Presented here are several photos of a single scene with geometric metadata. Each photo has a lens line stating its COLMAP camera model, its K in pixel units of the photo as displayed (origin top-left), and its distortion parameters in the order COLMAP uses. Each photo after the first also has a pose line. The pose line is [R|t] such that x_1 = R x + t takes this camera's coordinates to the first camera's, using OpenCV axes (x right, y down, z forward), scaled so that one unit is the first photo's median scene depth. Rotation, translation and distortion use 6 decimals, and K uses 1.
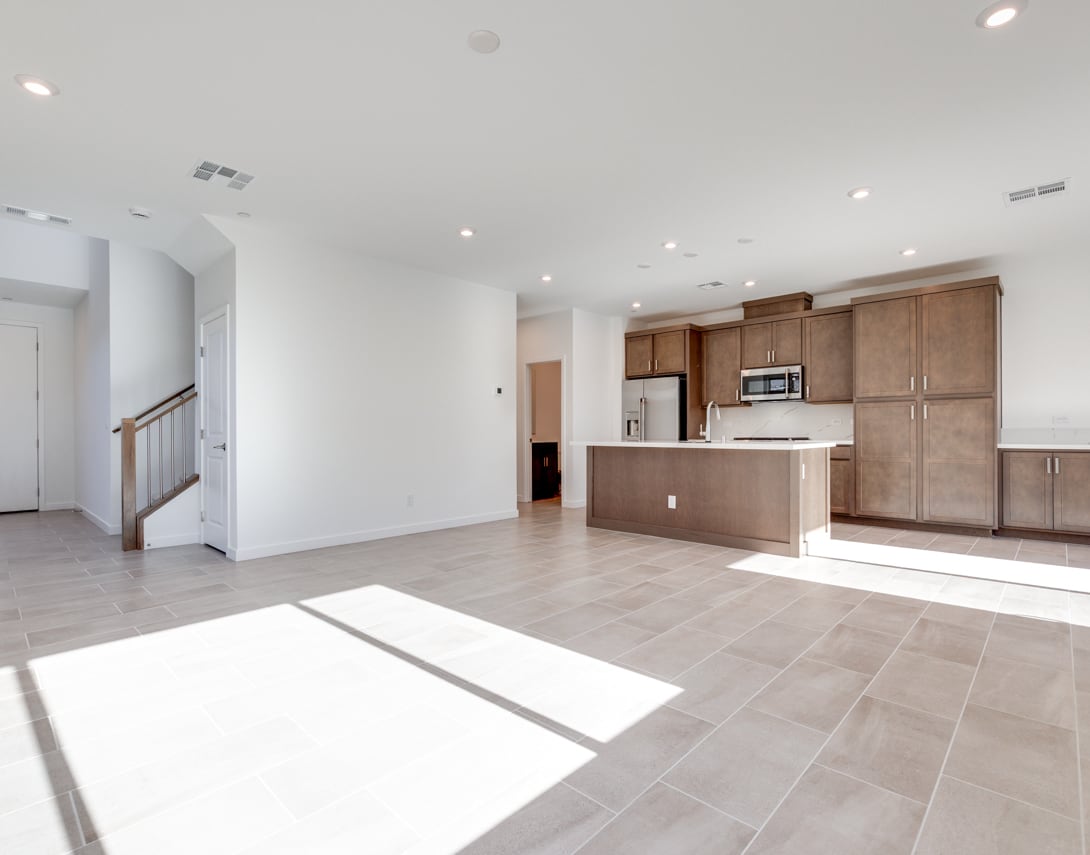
lens RADIAL K [[548.3, 0, 544.7], [0, 548.3, 430.5], [0, 0, 1]] dist [0.004928, -0.000788]
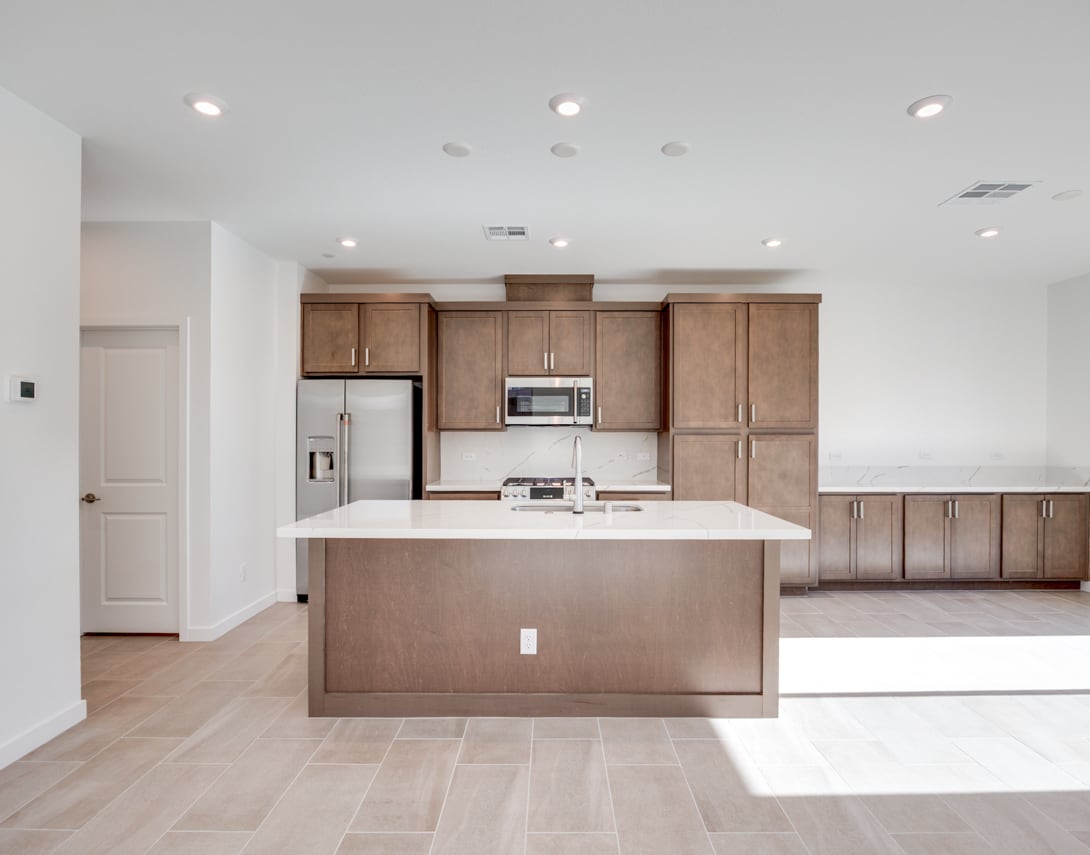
lens RADIAL K [[588.3, 0, 550.2], [0, 588.3, 437.1], [0, 0, 1]] dist [-0.007708, -0.001288]
pose [[0.729001, 0.002118, 0.684509, -0.100390], [-0.005539, 0.999981, 0.002805, -0.047511], [-0.684490, -0.005837, 0.728999, 0.525277]]
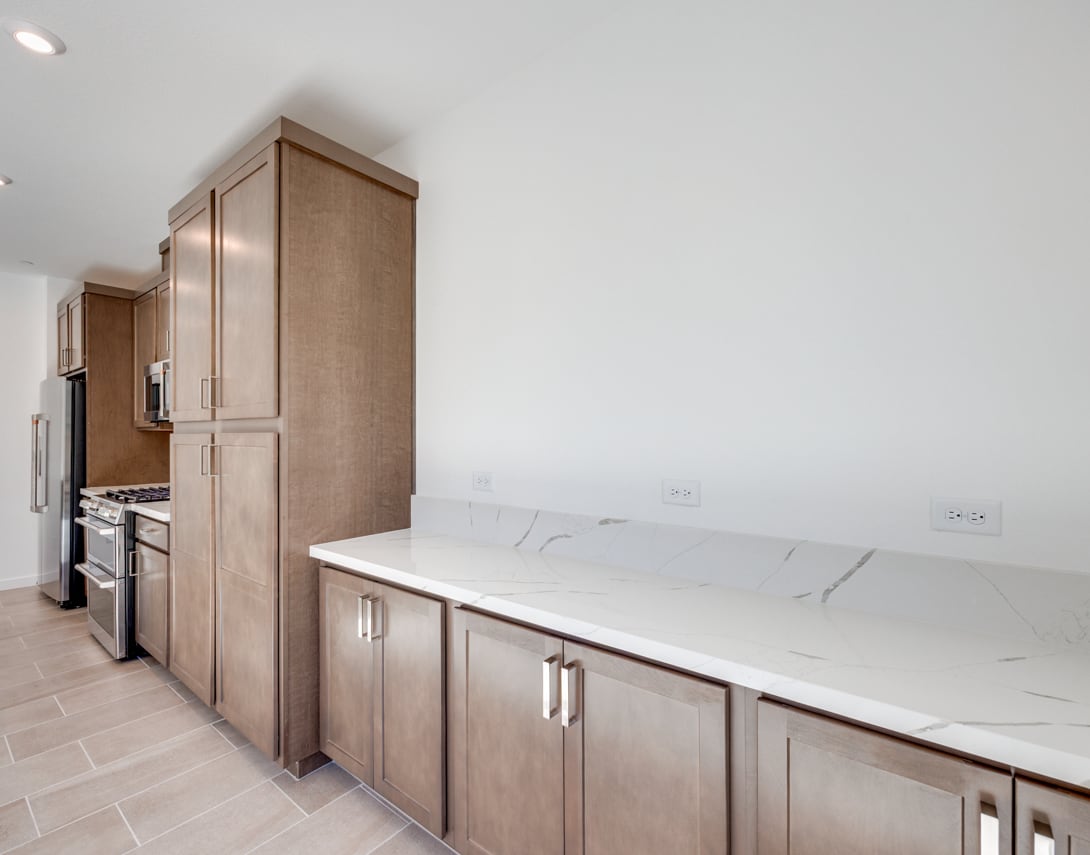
lens RADIAL K [[504.1, 0, 536.0], [0, 504.1, 436.7], [0, 0, 1]] dist [-0.000328, 0.000132]
pose [[0.996548, 0.001330, 0.083006, 0.829624], [-0.002081, 0.999958, 0.008959, -0.051087], [-0.082990, -0.009101, 0.996509, 0.538187]]
